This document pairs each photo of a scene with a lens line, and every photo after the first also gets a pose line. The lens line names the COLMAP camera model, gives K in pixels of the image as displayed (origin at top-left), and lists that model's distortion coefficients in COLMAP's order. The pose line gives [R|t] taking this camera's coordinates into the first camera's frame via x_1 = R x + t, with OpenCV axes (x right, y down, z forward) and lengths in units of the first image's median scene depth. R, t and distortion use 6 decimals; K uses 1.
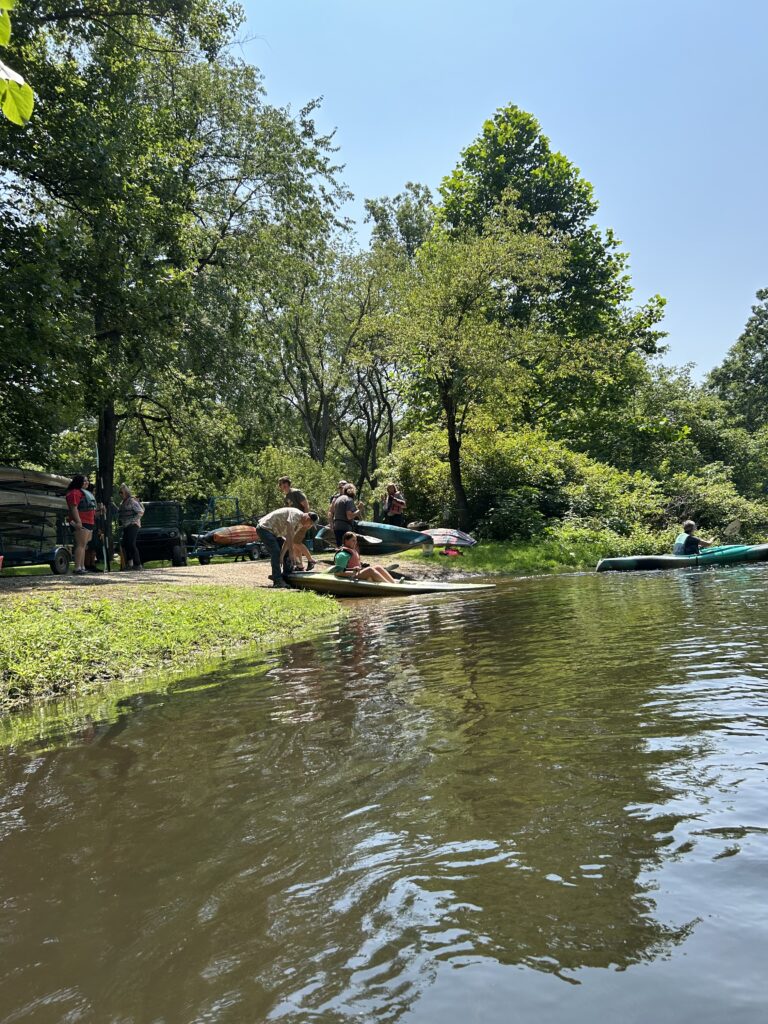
lens RADIAL K [[765.7, 0, 385.5], [0, 765.7, 509.8], [0, 0, 1]] dist [0.045997, -0.060702]
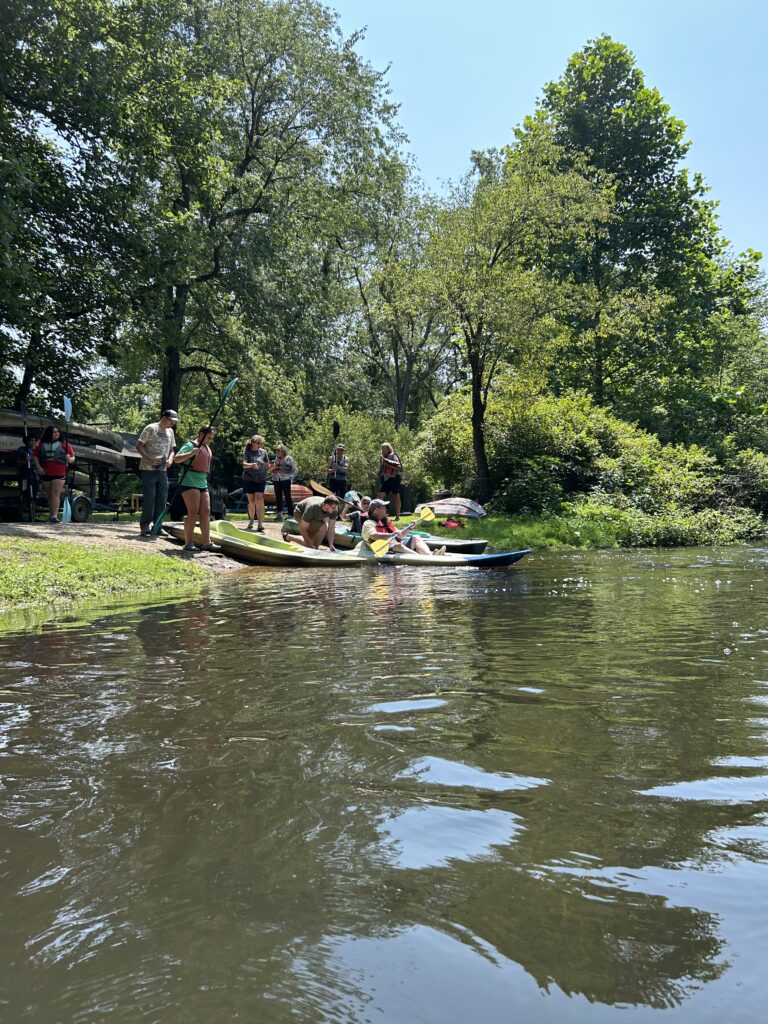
lens RADIAL K [[765.7, 0, 385.5], [0, 765.7, 509.8], [0, 0, 1]] dist [0.045997, -0.060702]
pose [[0.987294, 0.056409, -0.148553, 0.101475], [-0.049348, 0.997489, 0.050796, -0.002917], [0.151045, -0.042820, 0.987599, 0.051131]]
